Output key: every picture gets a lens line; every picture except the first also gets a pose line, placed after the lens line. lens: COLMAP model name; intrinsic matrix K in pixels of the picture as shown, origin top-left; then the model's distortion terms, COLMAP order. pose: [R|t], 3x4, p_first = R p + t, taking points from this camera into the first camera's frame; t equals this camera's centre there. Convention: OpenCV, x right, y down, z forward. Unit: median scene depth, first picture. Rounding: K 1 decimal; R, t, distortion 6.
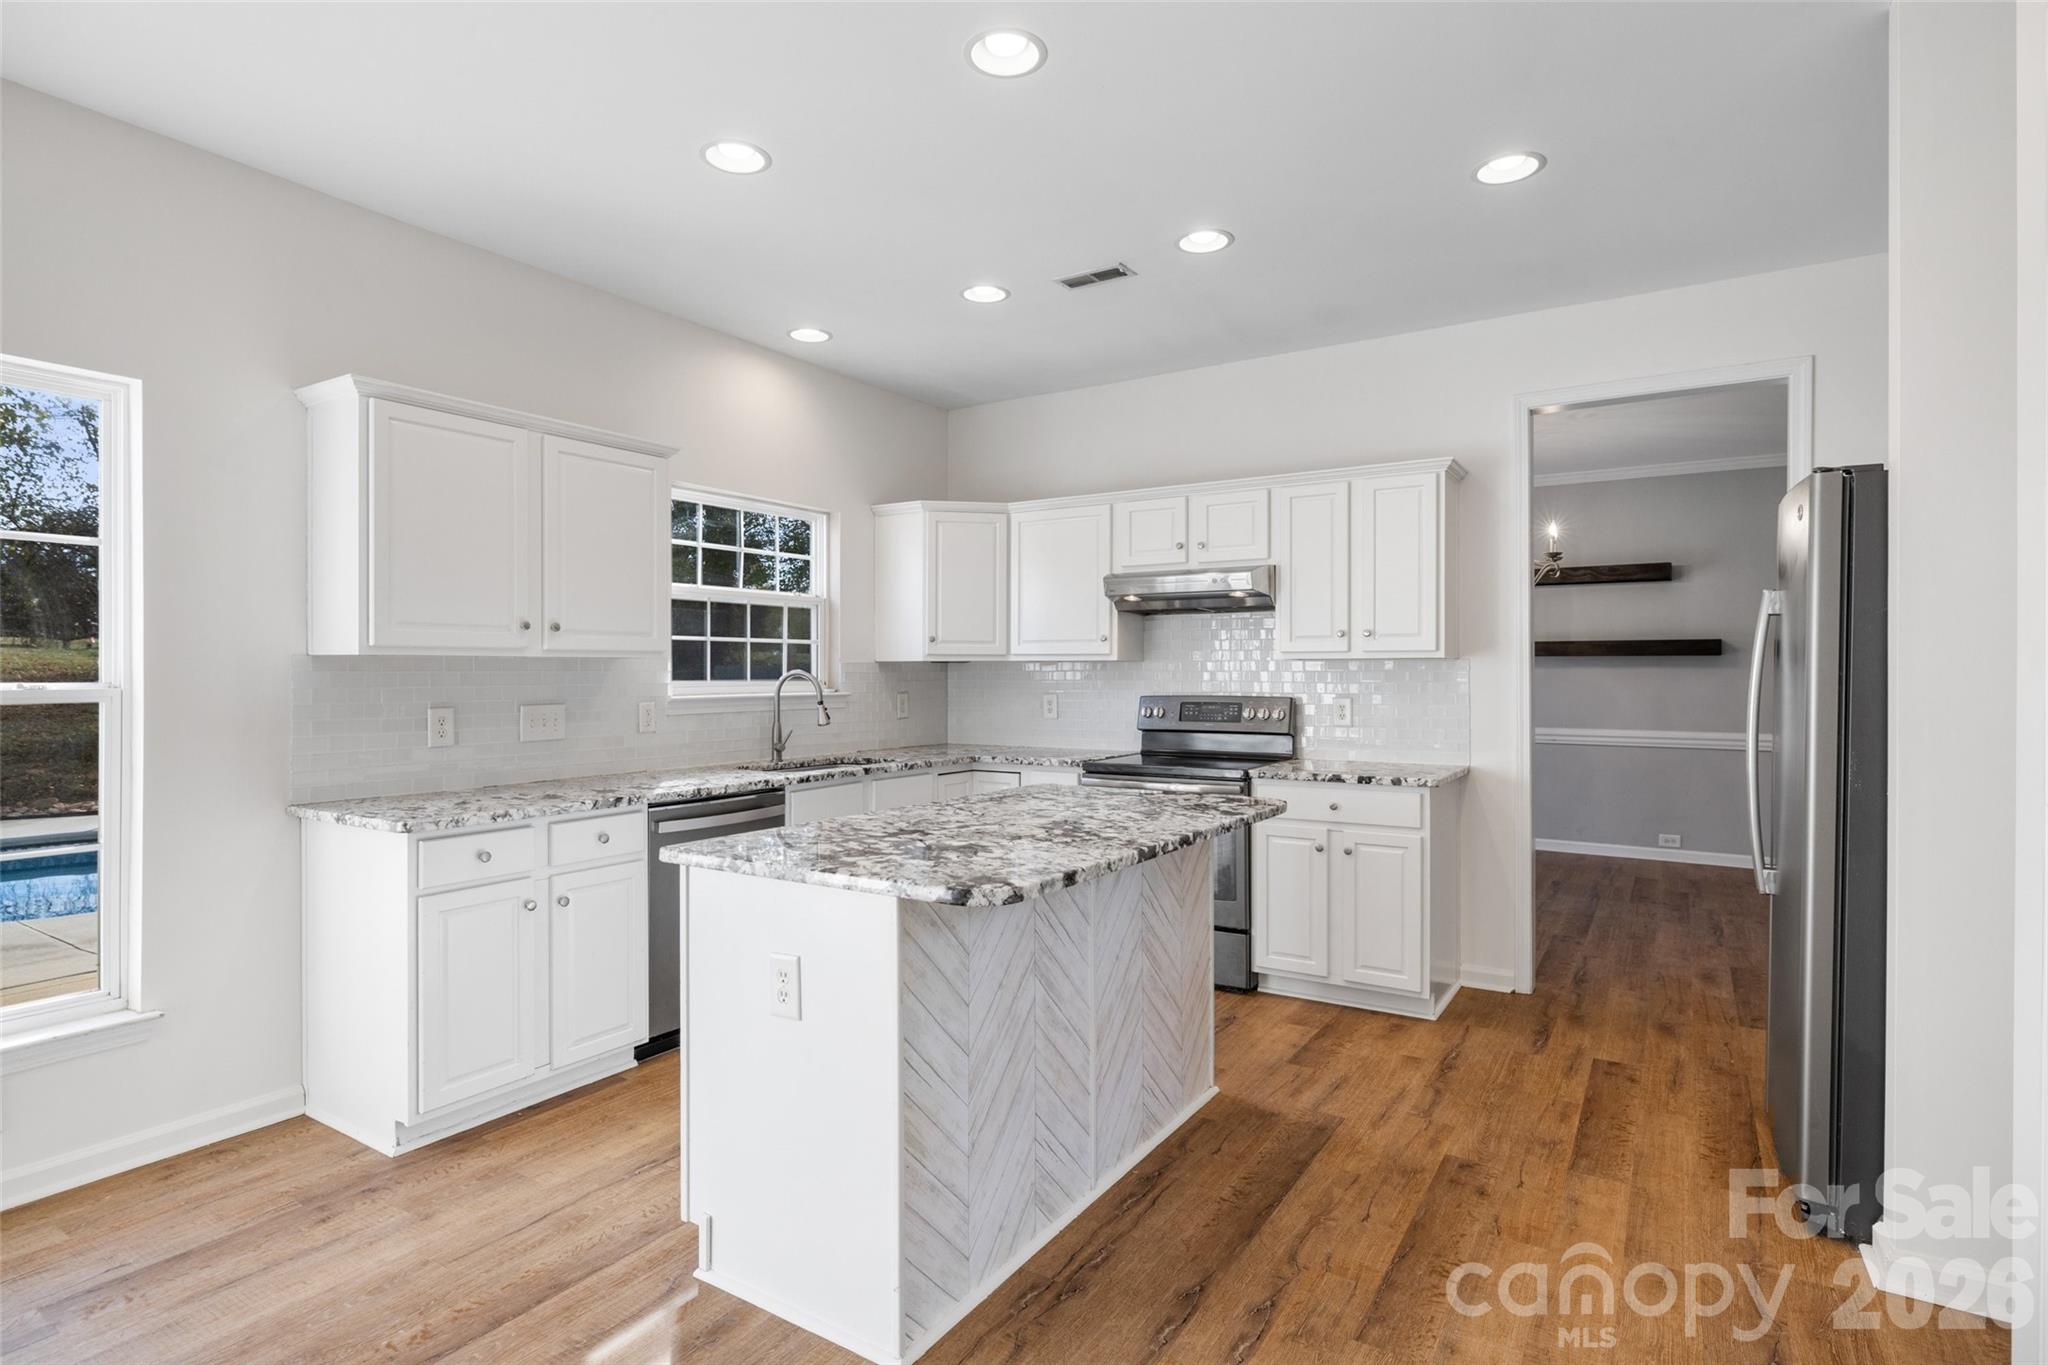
lens RADIAL K [[1031.9, 0, 1029.3], [0, 1031.9, 667.7], [0, 0, 1]] dist [-0.004289, -0.000456]
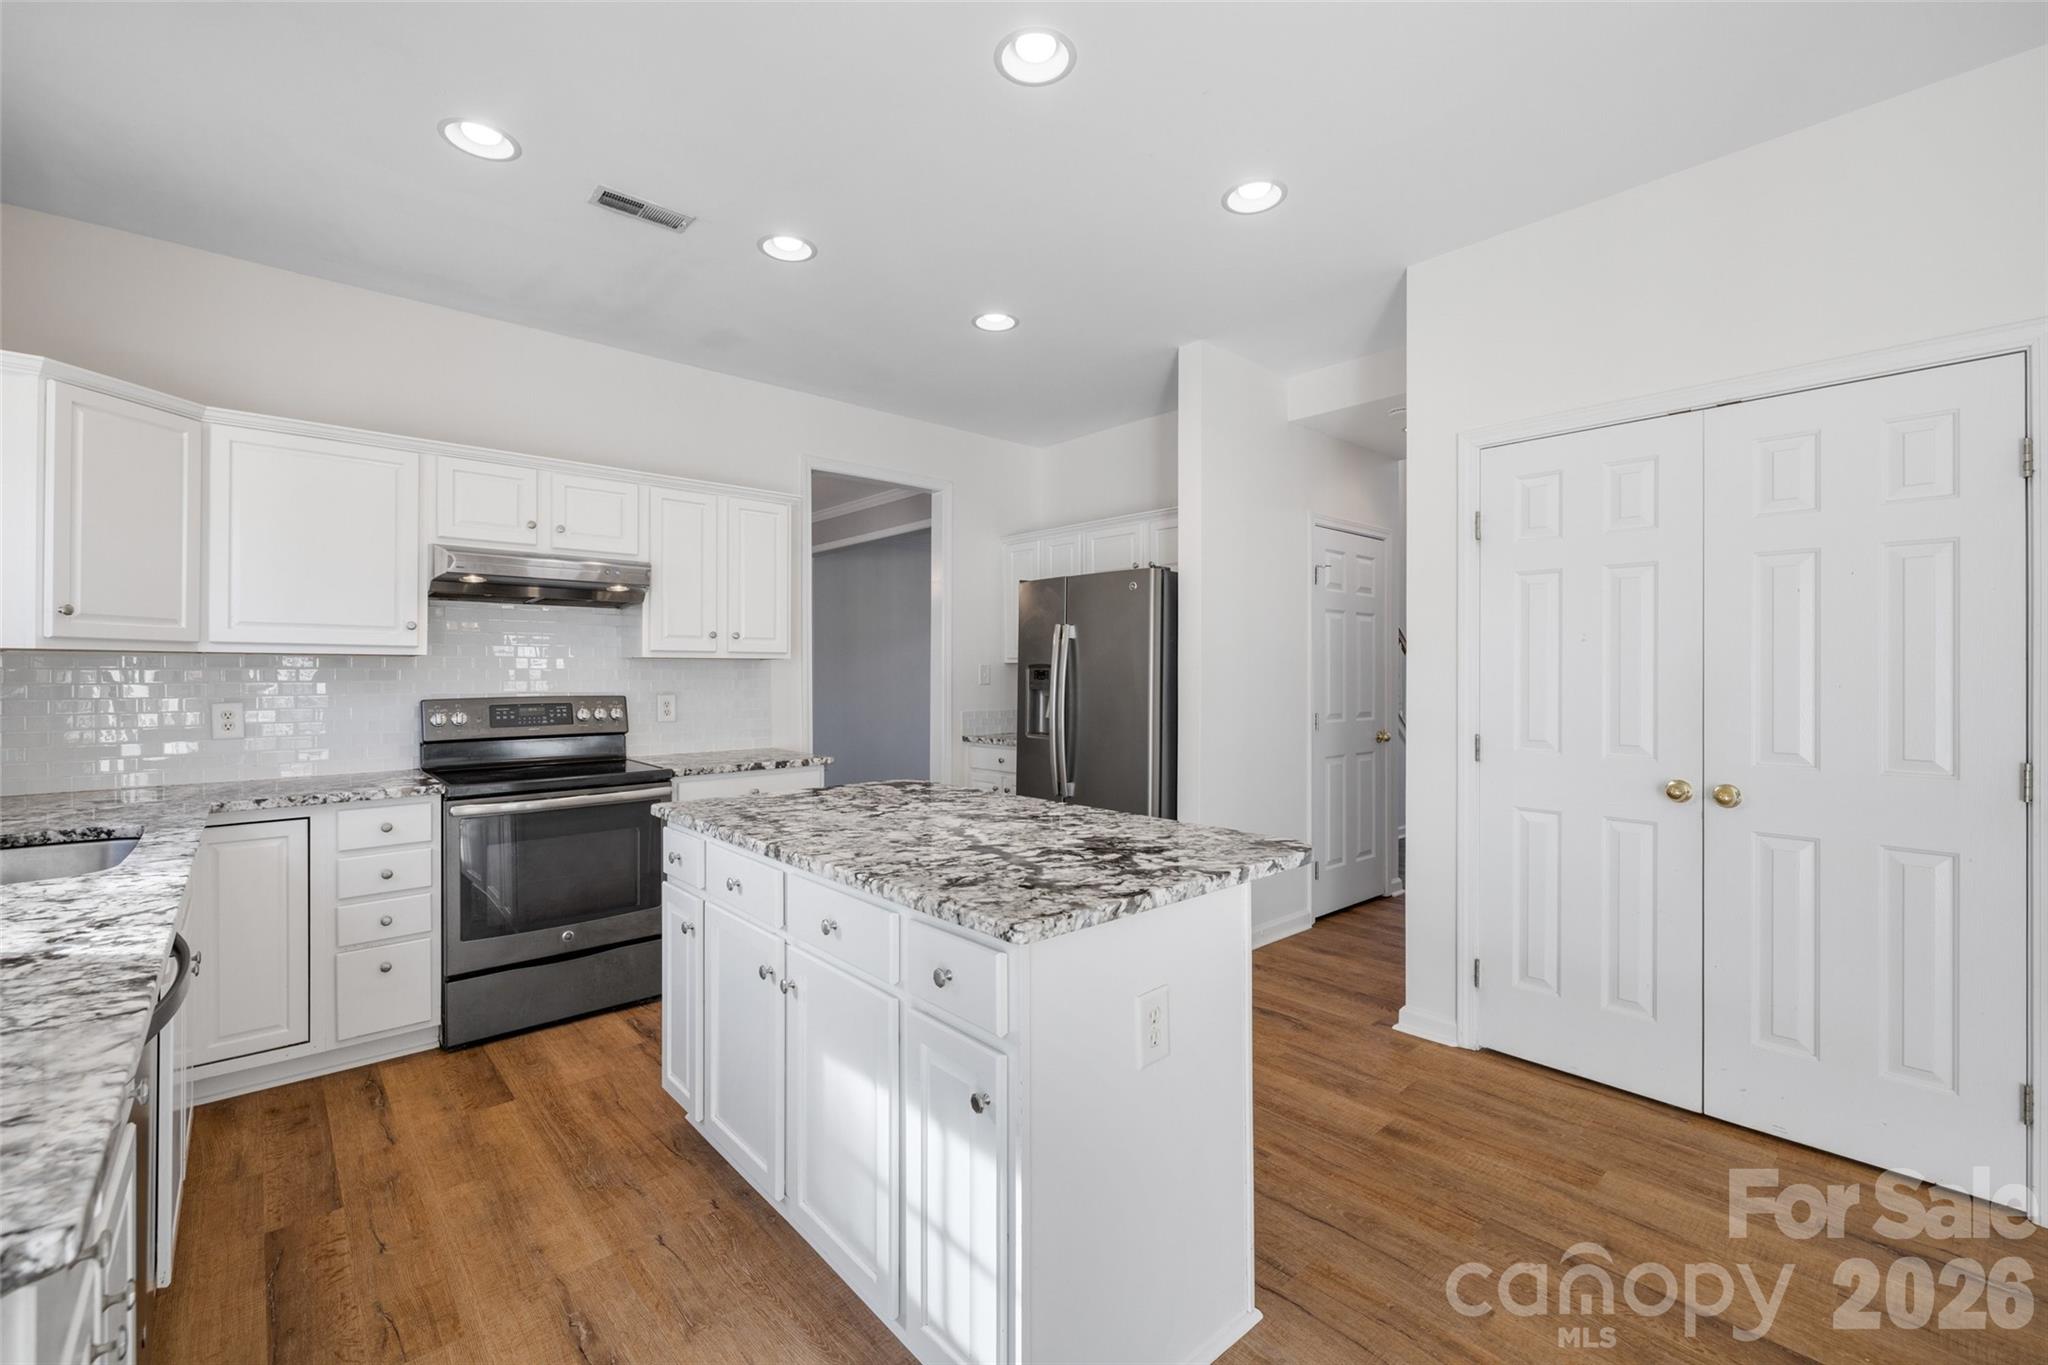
lens RADIAL K [[853.0, 0, 1027.5], [0, 853.0, 672.3], [0, 0, 1]] dist [-0.002686, -0.000057]
pose [[0.271052, 0.000965, 0.962564, -0.432007], [-0.005234, 0.999986, 0.000472, 0.003656], [-0.962550, -0.005166, 0.271053, 0.403693]]
